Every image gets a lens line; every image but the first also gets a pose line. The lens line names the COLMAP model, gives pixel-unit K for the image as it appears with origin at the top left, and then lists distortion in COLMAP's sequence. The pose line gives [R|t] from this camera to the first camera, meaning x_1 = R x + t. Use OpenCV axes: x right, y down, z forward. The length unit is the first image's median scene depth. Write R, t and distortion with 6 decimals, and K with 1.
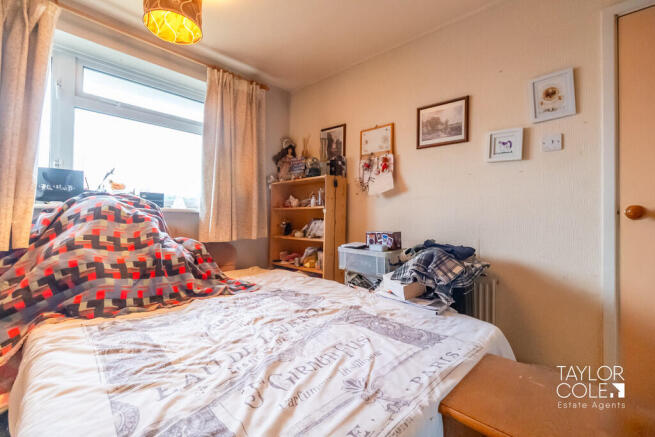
lens RADIAL K [[285.3, 0, 324.9], [0, 285.3, 218.4], [0, 0, 1]] dist [-0.002256, -0.001061]
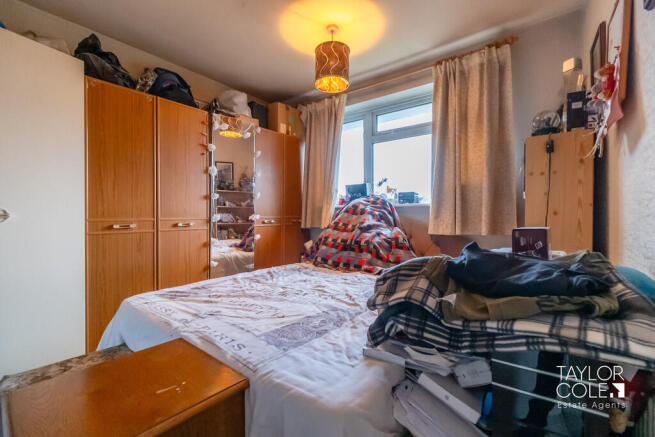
lens RADIAL K [[285.3, 0, 325.6], [0, 285.3, 217.8], [0, 0, 1]] dist [-0.002256, -0.001061]
pose [[0.102066, -0.002007, -0.994776, 1.038898], [-0.001548, 0.999996, -0.002177, 0.045912], [0.994776, 0.001763, 0.102063, 0.881650]]
